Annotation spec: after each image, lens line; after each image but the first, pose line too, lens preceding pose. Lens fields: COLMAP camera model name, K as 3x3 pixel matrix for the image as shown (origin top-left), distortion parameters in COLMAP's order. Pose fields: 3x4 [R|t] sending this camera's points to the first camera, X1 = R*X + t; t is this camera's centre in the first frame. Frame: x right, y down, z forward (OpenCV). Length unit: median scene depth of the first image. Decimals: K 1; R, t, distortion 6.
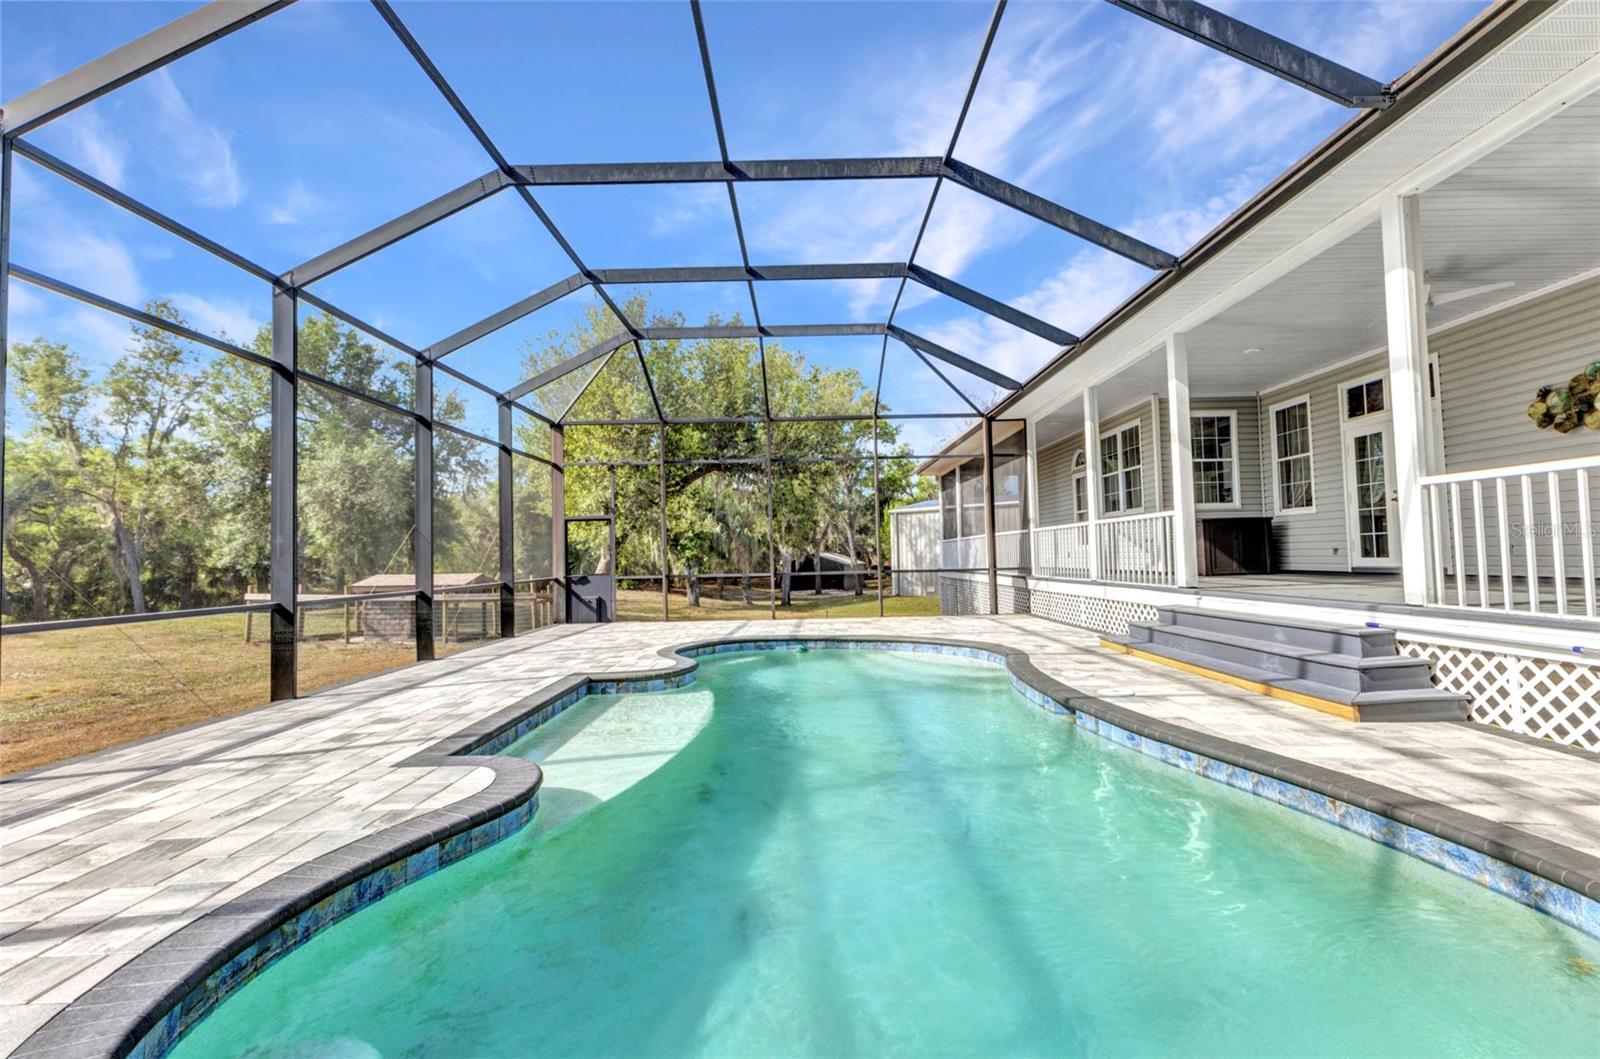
lens RADIAL K [[680.1, 0, 803.2], [0, 680.1, 522.9], [0, 0, 1]] dist [-0.000994, -0.000073]
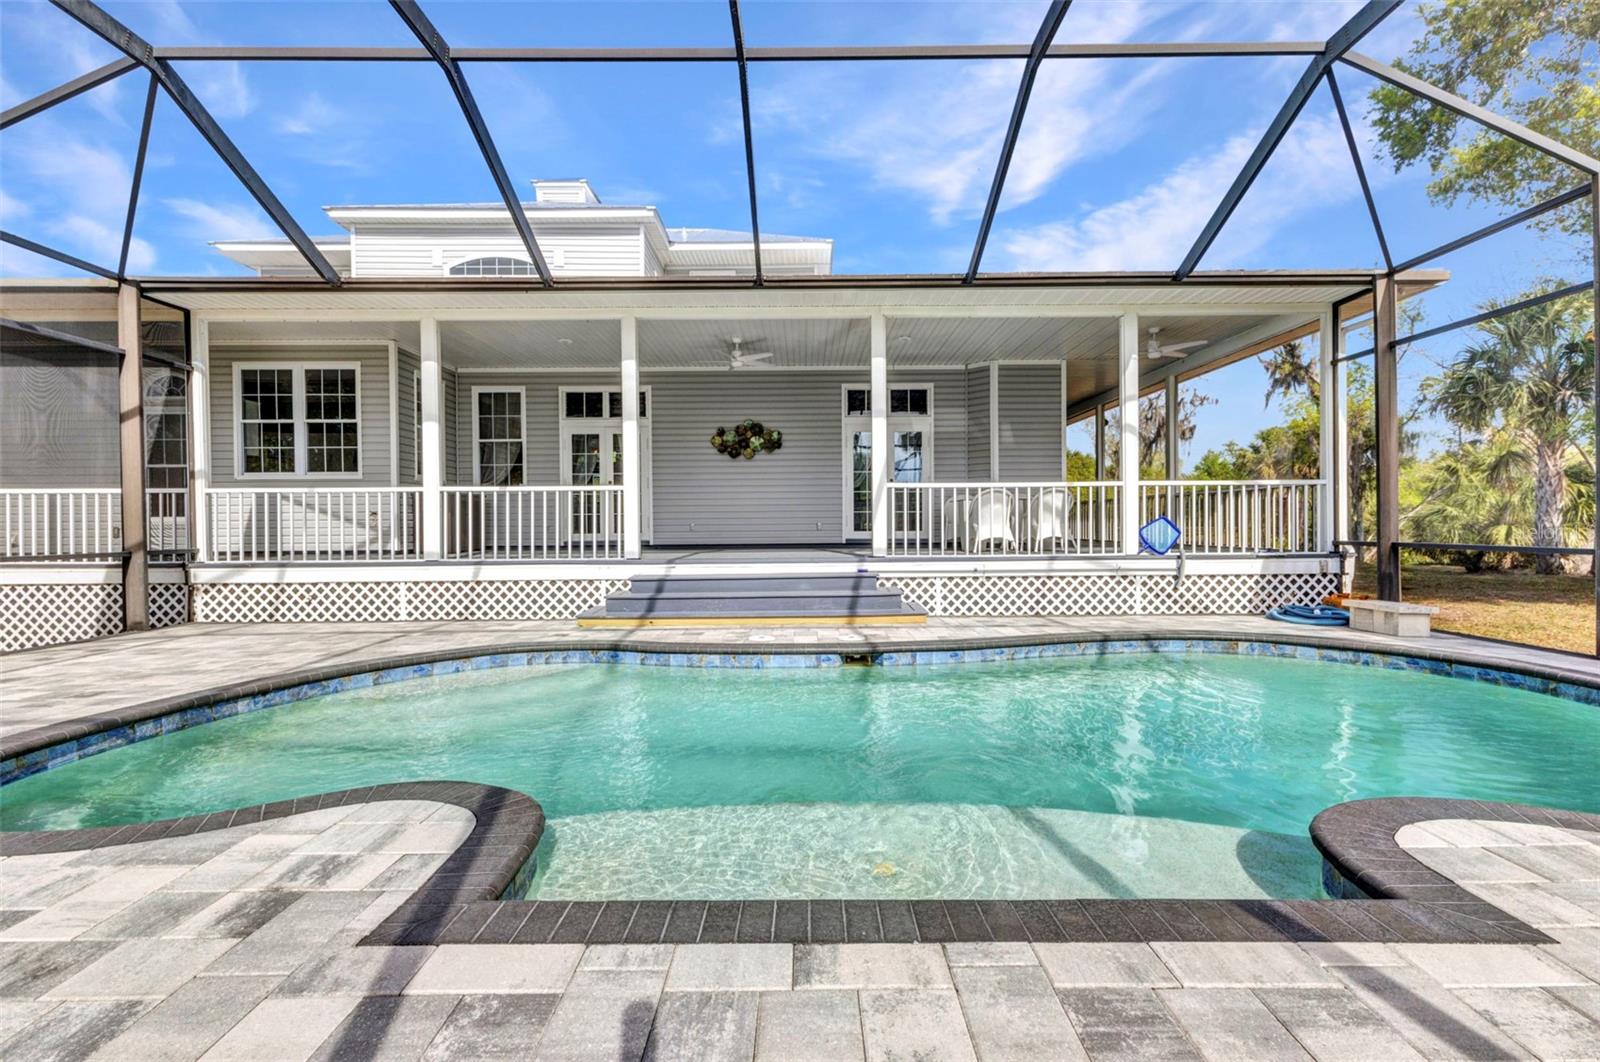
lens RADIAL K [[696.1, 0, 800.0], [0, 696.1, 531.0], [0, 0, 1]] dist [0.000666, 0.000282]
pose [[-0.005015, 0.012262, 0.999912, -0.502539], [-0.043995, 0.998954, -0.012470, 0.051695], [-0.999019, -0.044054, -0.004471, 0.714926]]
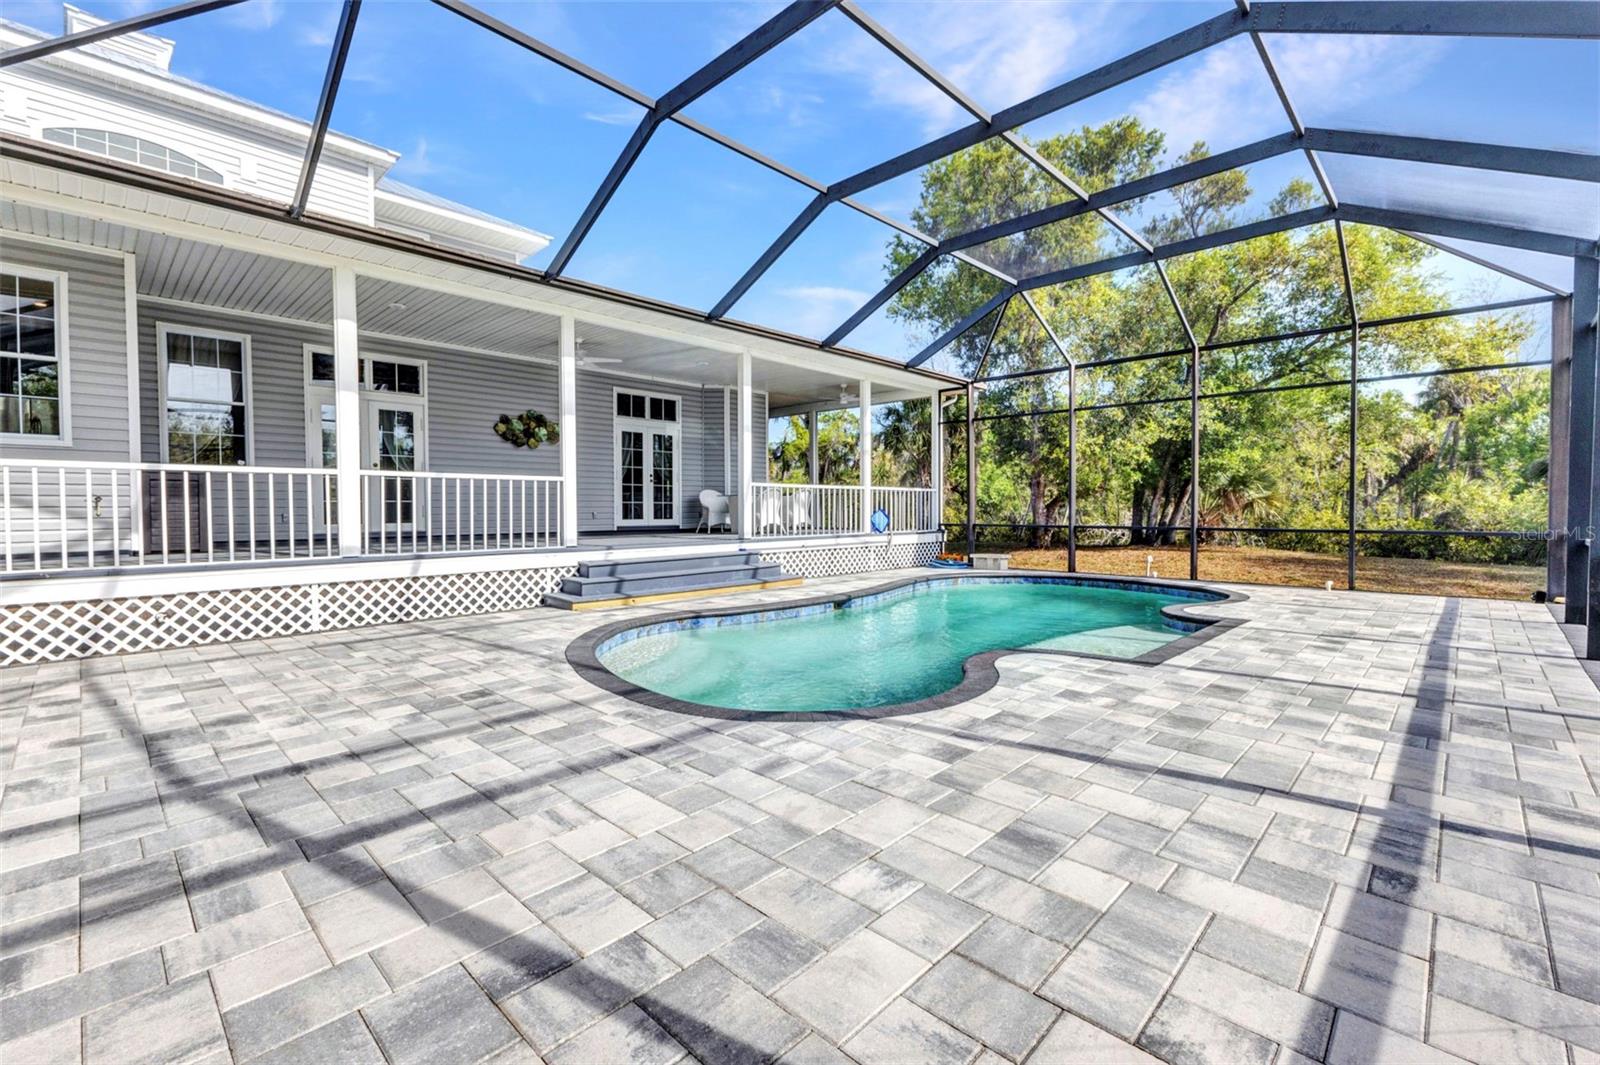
lens RADIAL K [[696.1, 0, 800.0], [0, 696.1, 532.5], [0, 0, 1]] dist [0.000666, 0.000282]
pose [[-0.724162, 0.004005, 0.689619, -0.470782], [-0.014317, 0.999680, -0.020840, 0.086793], [-0.689482, -0.024965, -0.723873, 1.495802]]
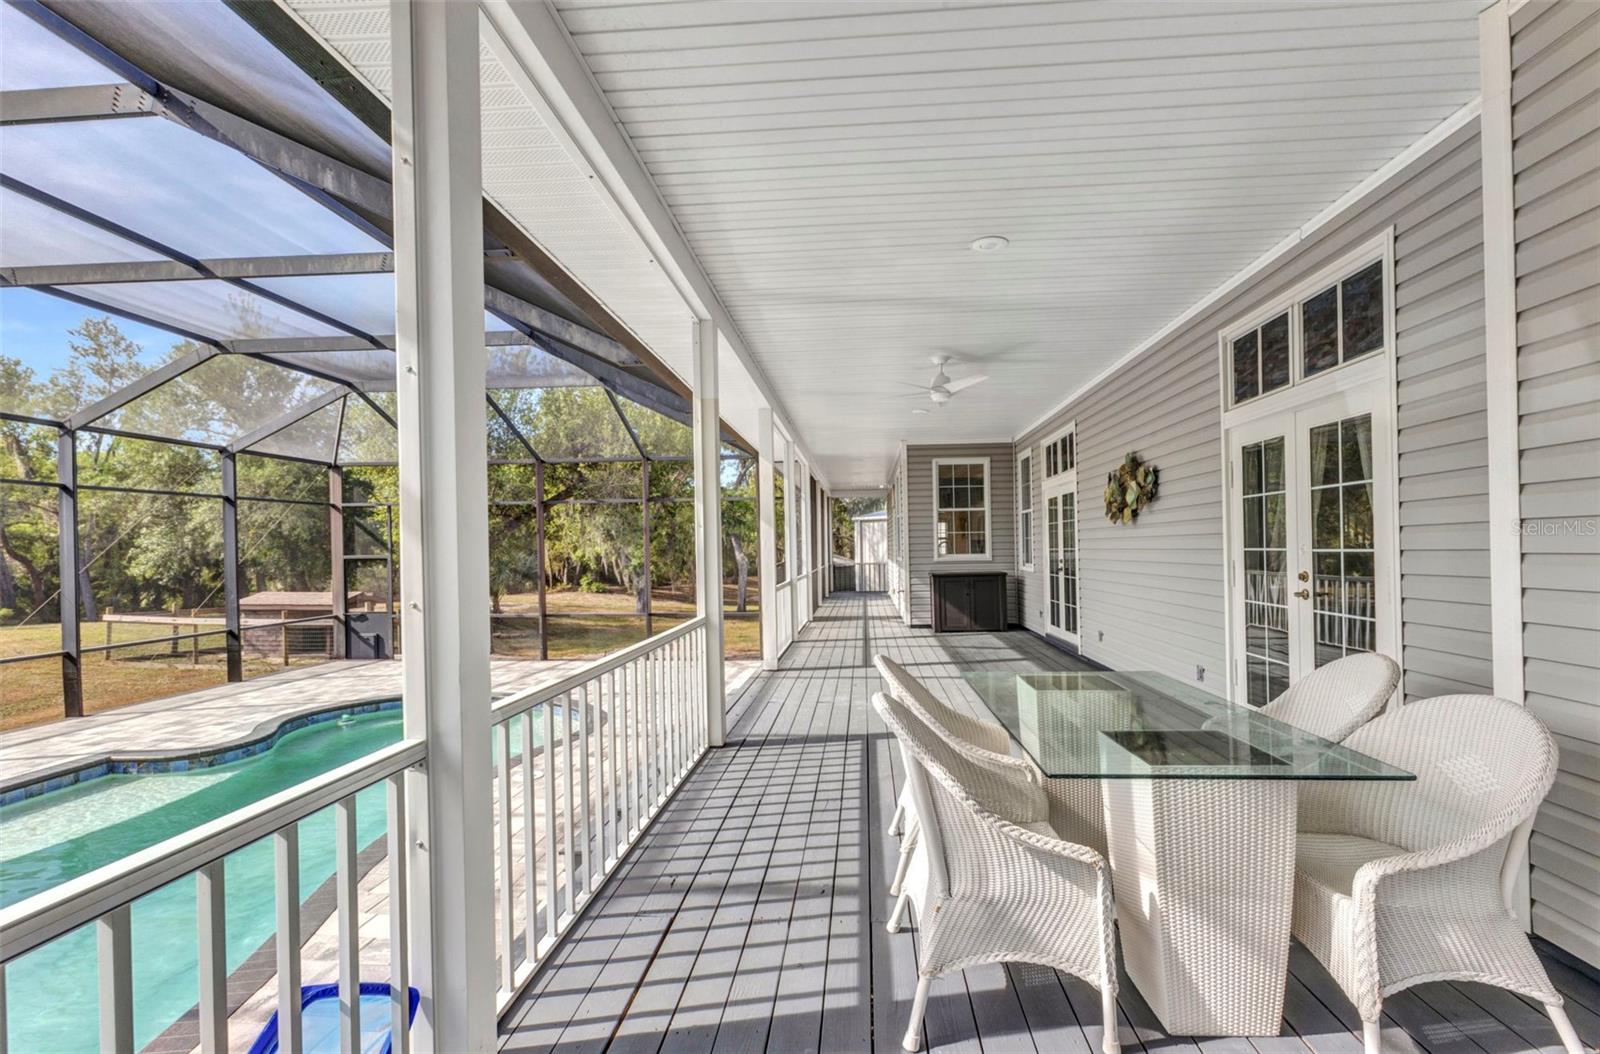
lens RADIAL K [[688.3, 0, 805.0], [0, 688.3, 526.6], [0, 0, 1]] dist [0.000996, -0.000215]
pose [[0.998124, 0.010441, -0.060321, 0.635783], [-0.009412, 0.999805, 0.017332, -0.120749], [0.060491, -0.016732, 0.998029, 0.020916]]
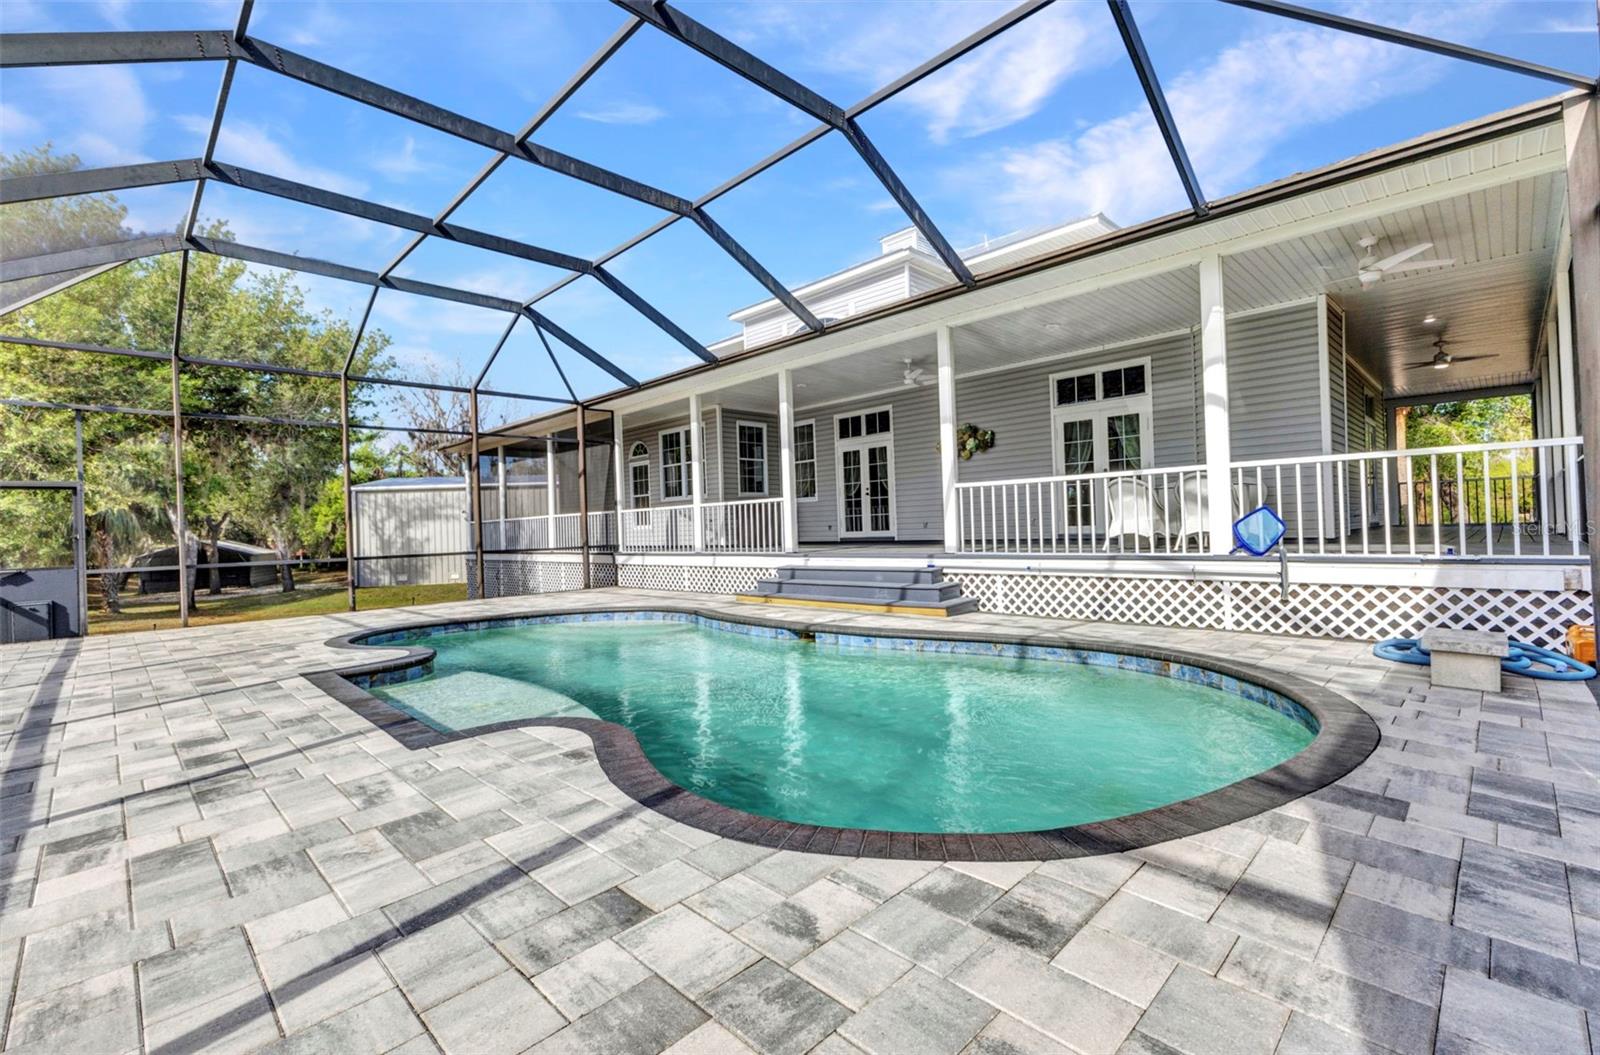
lens RADIAL K [[700.9, 0, 780.1], [0, 700.9, 518.7], [0, 0, 1]] dist [0.019559, 0.000135]
pose [[0.719247, 0.005394, 0.694734, -0.437943], [-0.017753, 0.999786, 0.010617, 0.009211], [-0.694528, -0.019970, 0.719189, -0.022077]]
